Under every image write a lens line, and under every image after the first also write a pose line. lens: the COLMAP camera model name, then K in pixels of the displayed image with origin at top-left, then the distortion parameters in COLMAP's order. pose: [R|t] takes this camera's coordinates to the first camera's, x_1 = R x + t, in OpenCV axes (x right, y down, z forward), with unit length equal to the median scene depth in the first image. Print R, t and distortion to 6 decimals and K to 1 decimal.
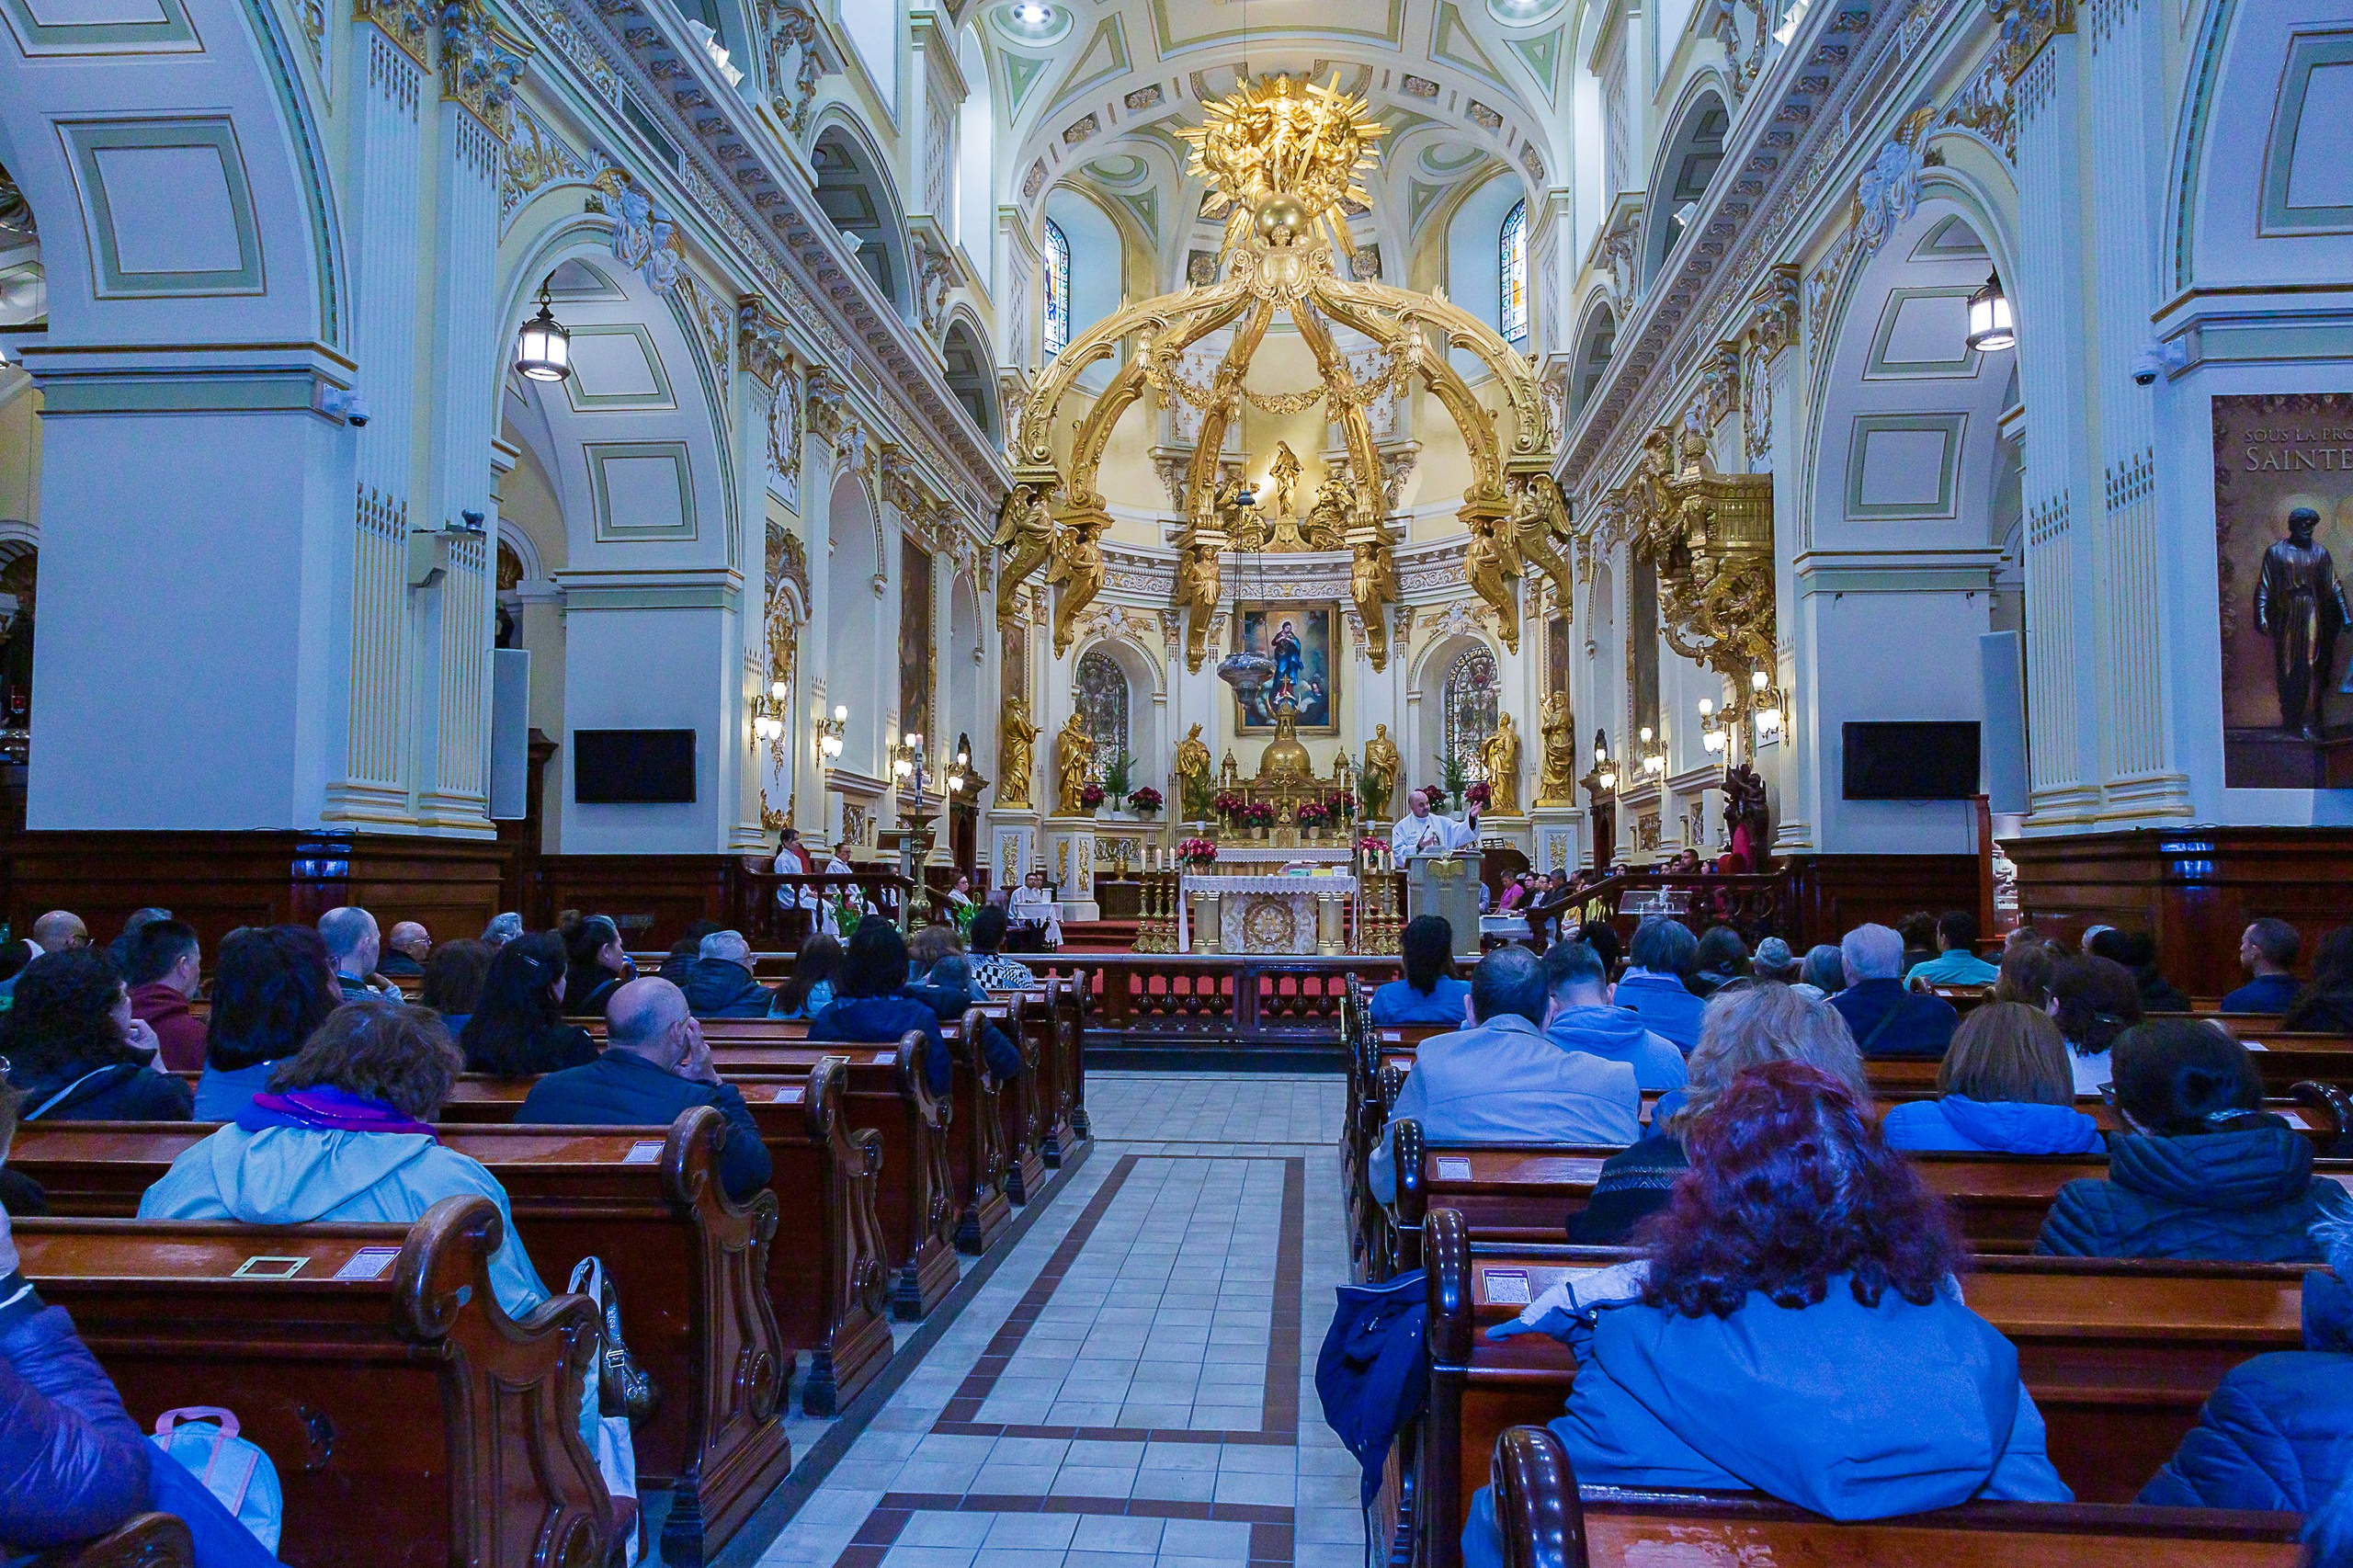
lens RADIAL K [[1546.6, 0, 1179.8], [0, 1546.6, 789.1], [0, 0, 1]] dist [0.007816, 0.002411]
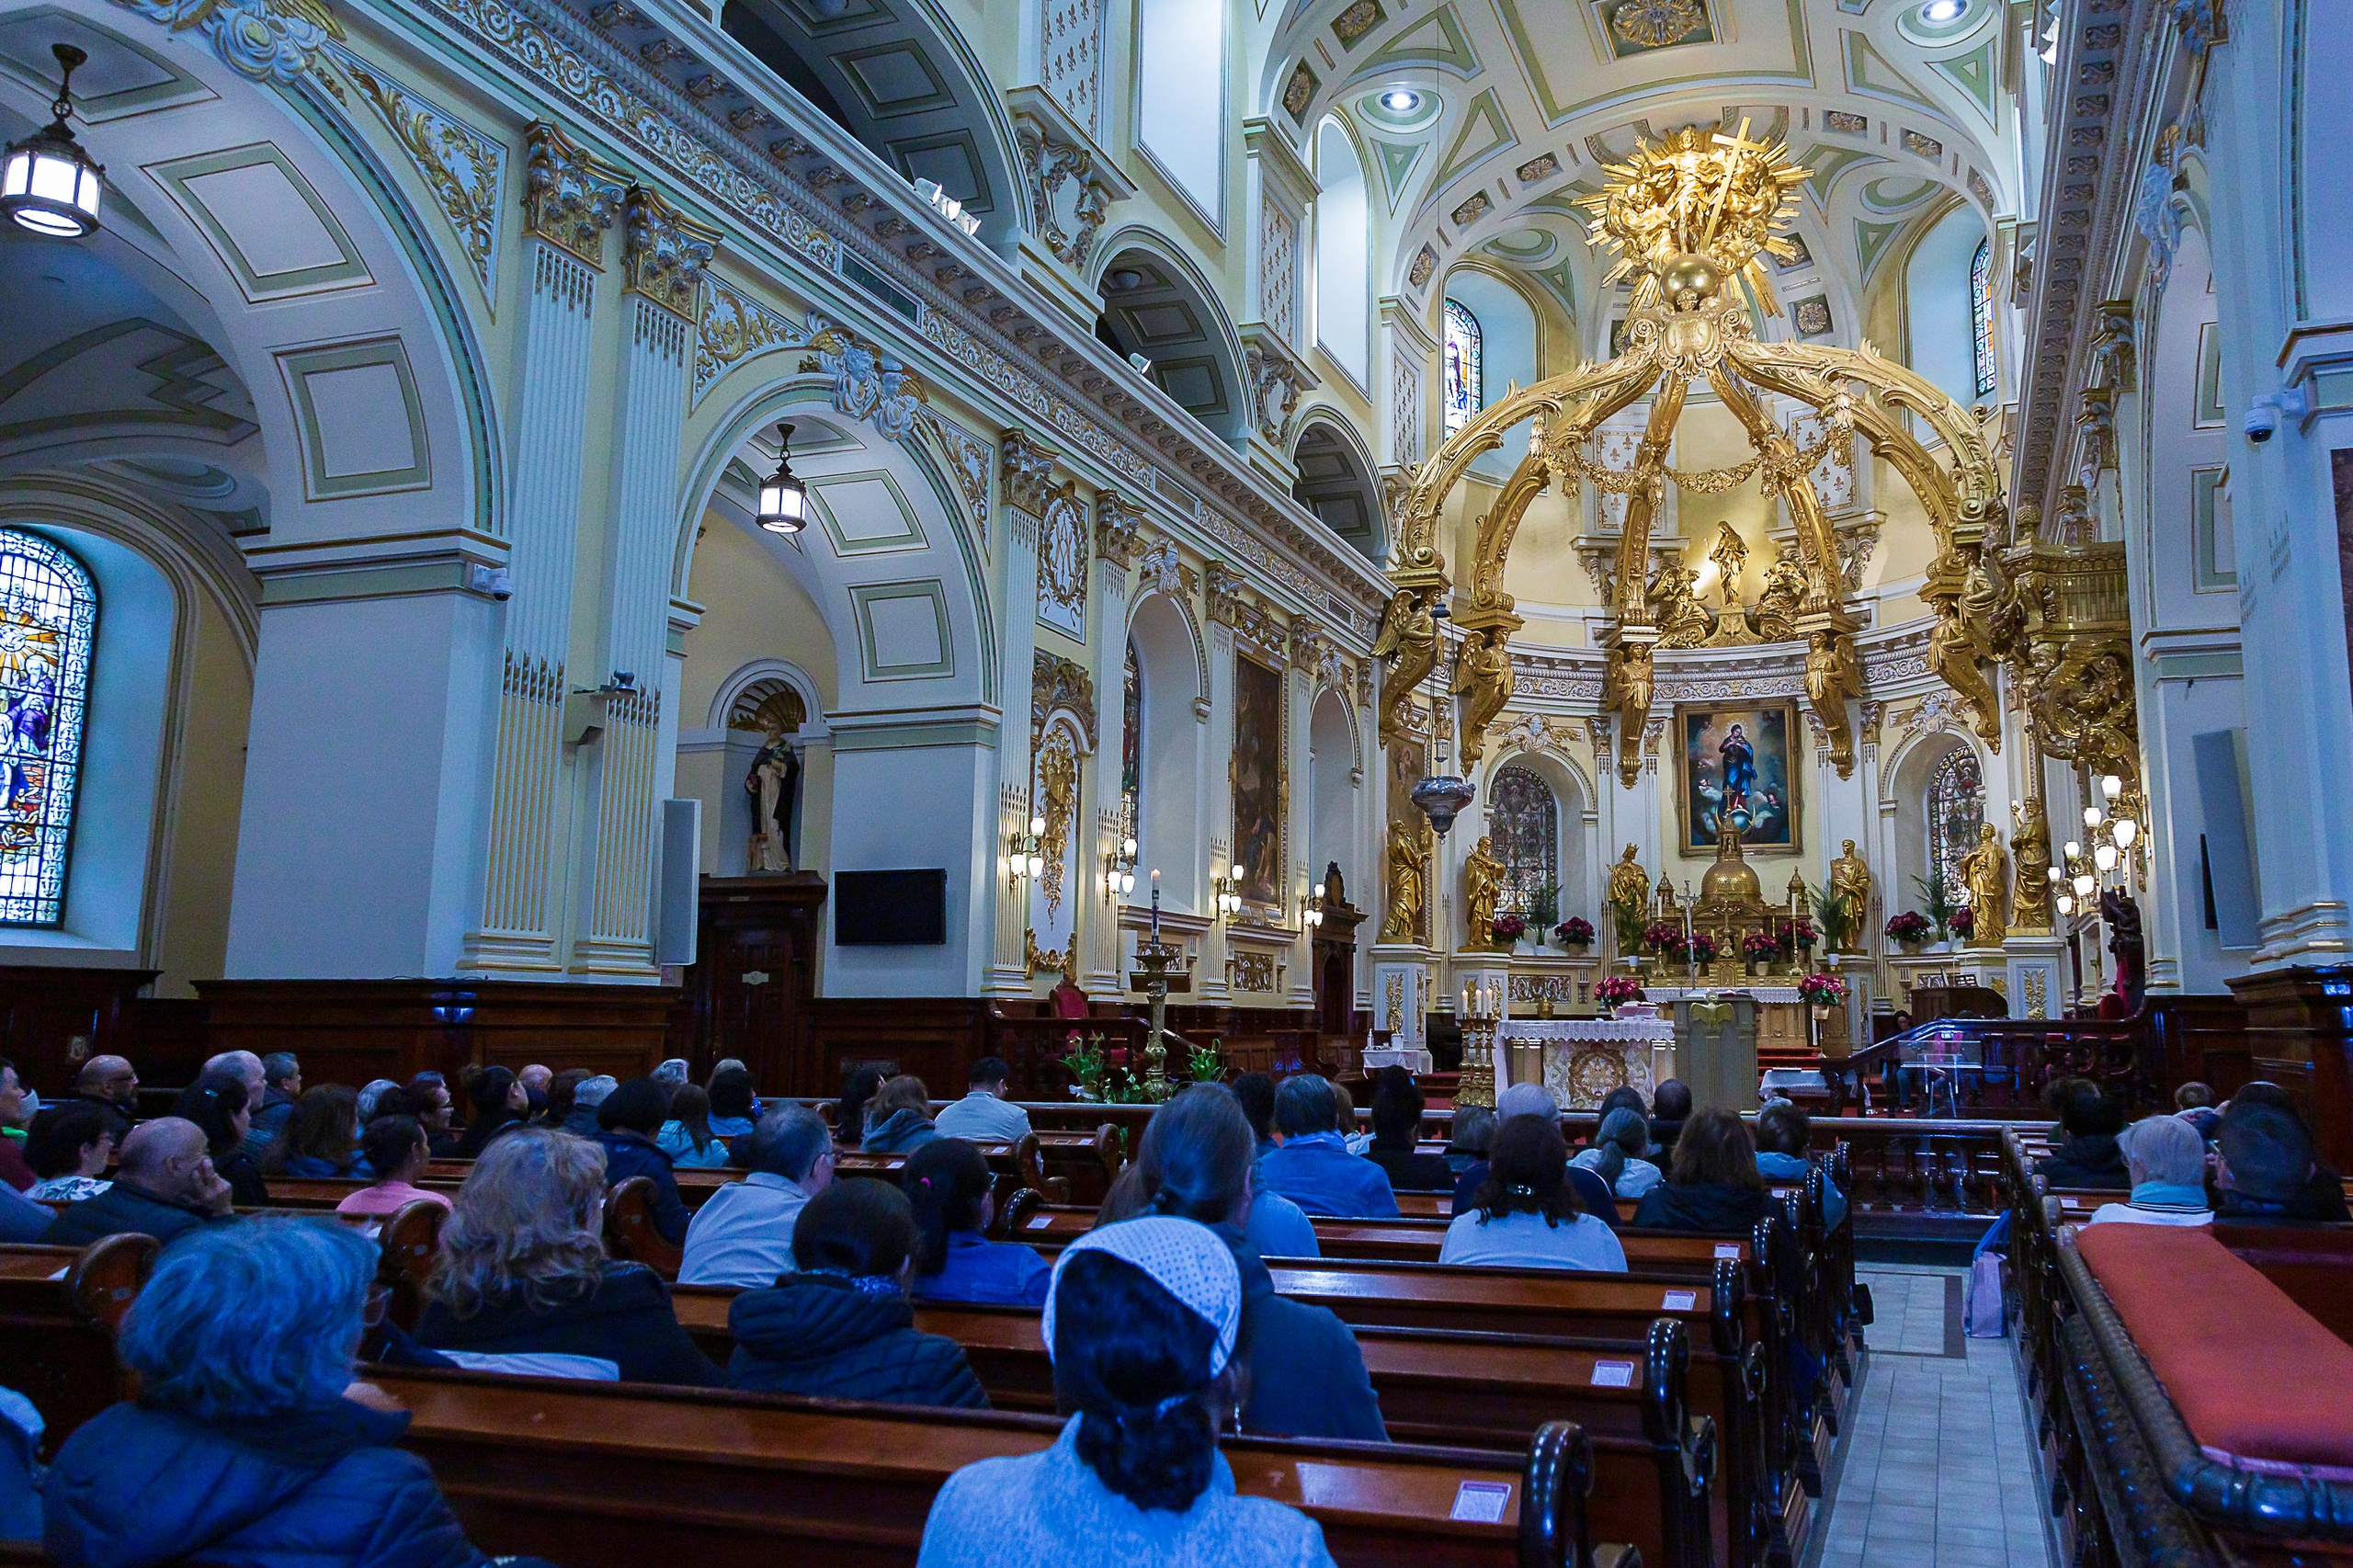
lens RADIAL K [[1756.7, 0, 1340.6], [0, 1756.7, 749.0], [0, 0, 1]] dist [0.002603, 0.004213]
pose [[0.970373, -0.035171, -0.239040, 0.102079], [0.012266, 0.995244, -0.096642, -0.001868], [0.241302, 0.090847, 0.966188, -0.010099]]
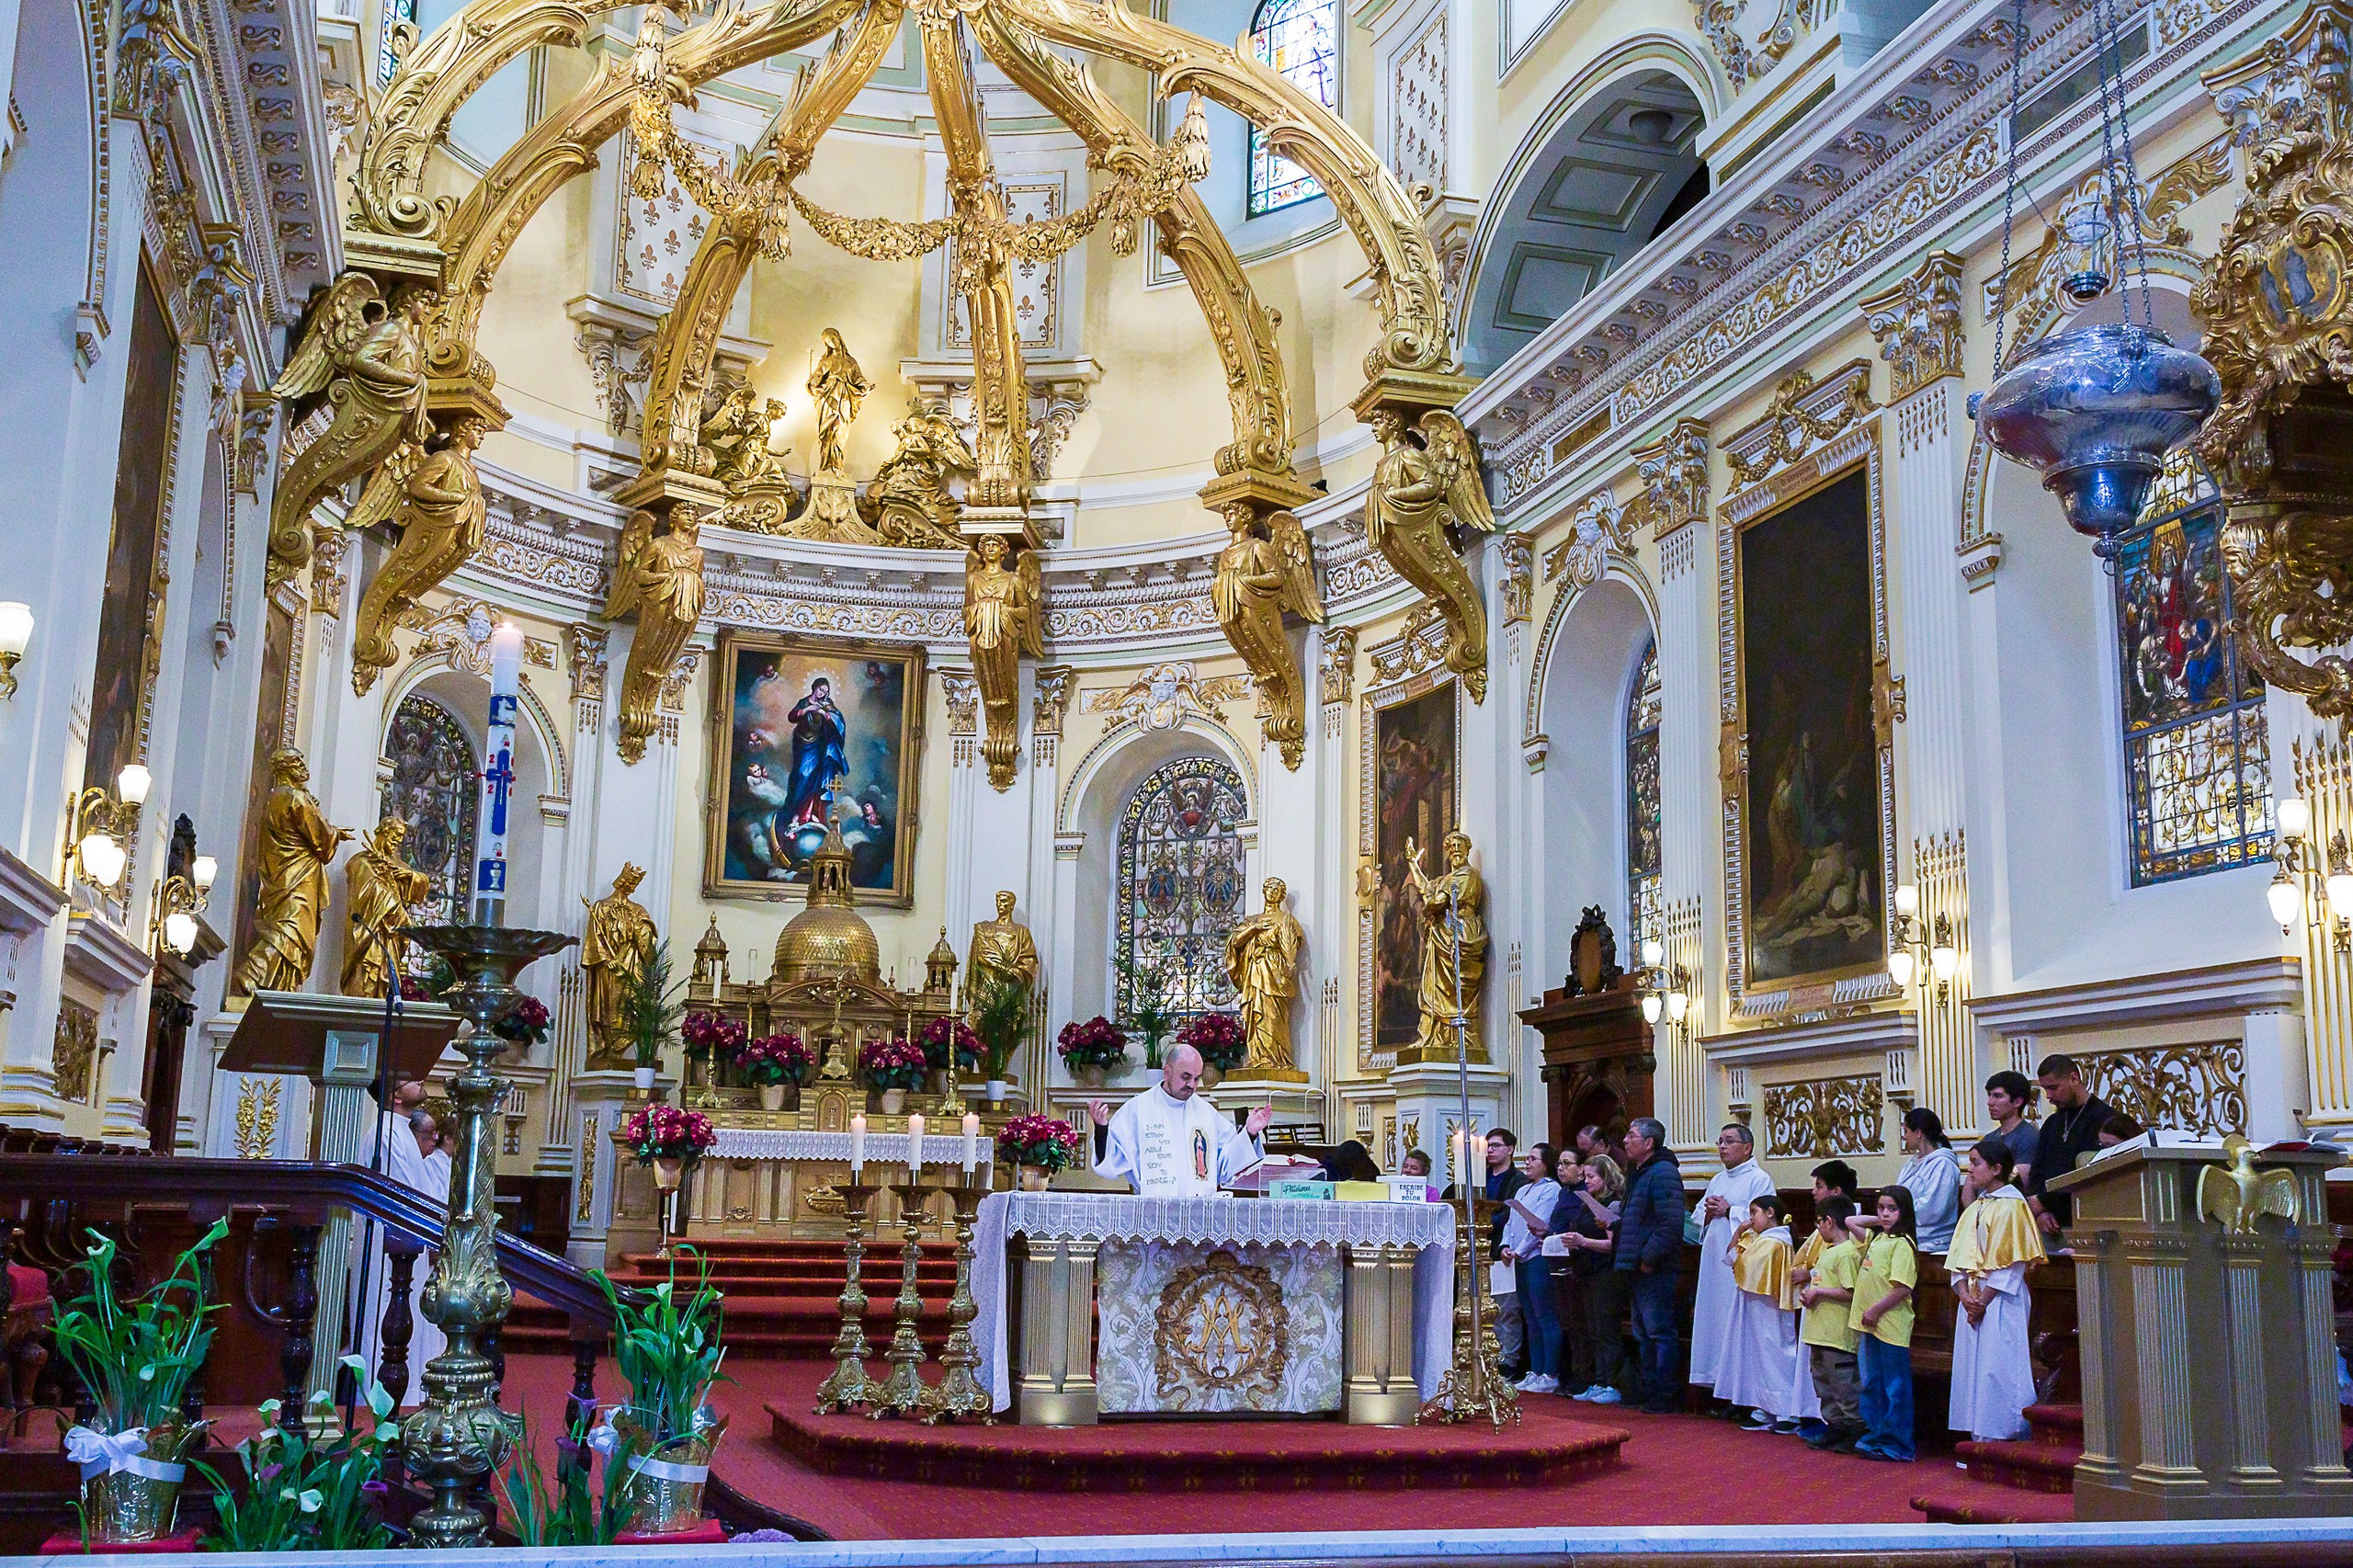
lens RADIAL K [[2310.2, 0, 1172.9], [0, 2310.2, 784.1], [0, 0, 1]] dist [-0.000475, 0.000560]
pose [[0.930778, 0.085019, 0.355561, -0.100991], [-0.042293, 0.991094, -0.126267, 0.018191], [-0.363130, 0.102489, 0.926085, 0.306899]]
